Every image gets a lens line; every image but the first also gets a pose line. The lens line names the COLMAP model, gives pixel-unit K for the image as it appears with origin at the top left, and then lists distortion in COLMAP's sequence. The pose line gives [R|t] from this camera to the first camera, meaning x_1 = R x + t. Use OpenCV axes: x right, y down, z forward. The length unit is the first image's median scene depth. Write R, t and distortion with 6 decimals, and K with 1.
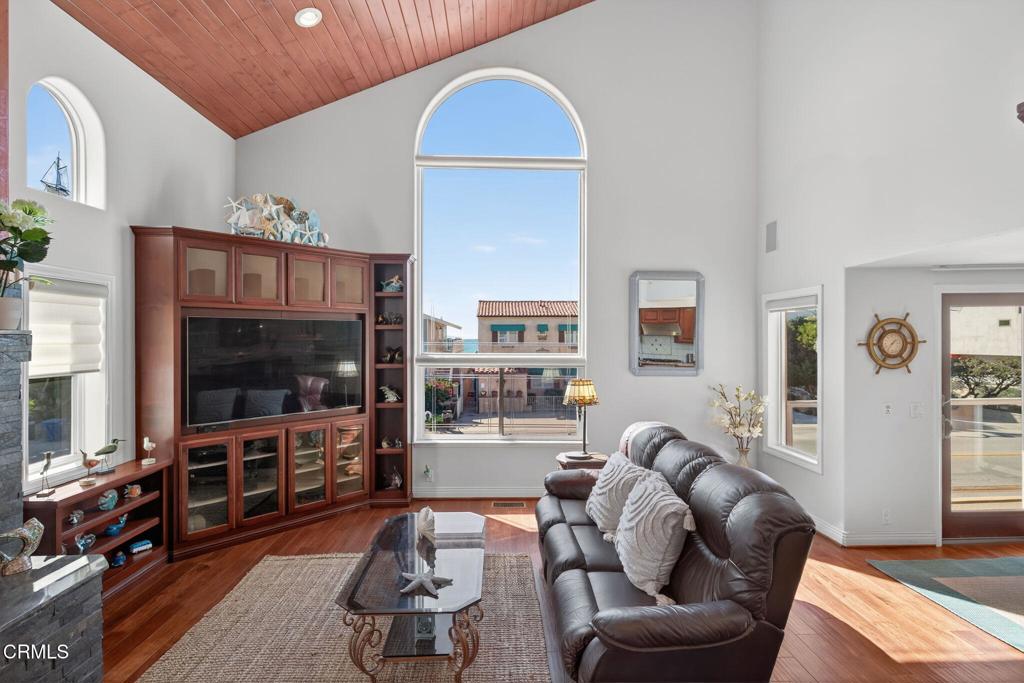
lens RADIAL K [[515.7, 0, 511.8], [0, 515.7, 338.3], [0, 0, 1]] dist [0.002597, 0.001018]
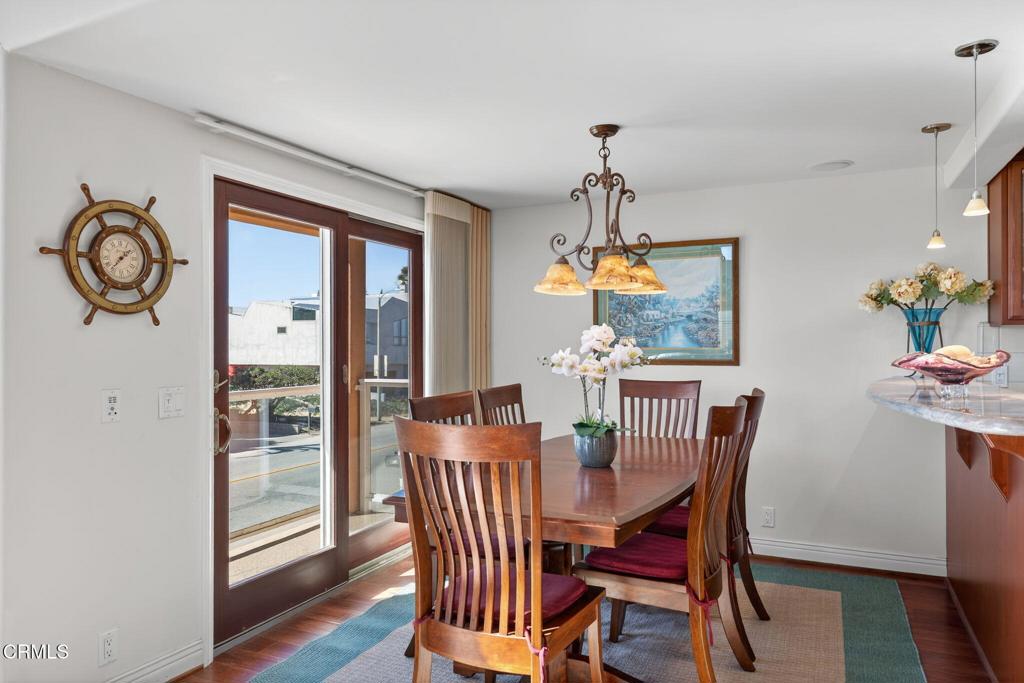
lens RADIAL K [[681.4, 0, 510.7], [0, 681.4, 343.3], [0, 0, 1]] dist [0.007412, 0.003012]
pose [[0.464934, 0.010261, 0.885286, 0.364427], [0.003777, 0.999901, -0.013573, 0.093981], [-0.885337, 0.009654, 0.464849, 0.418829]]
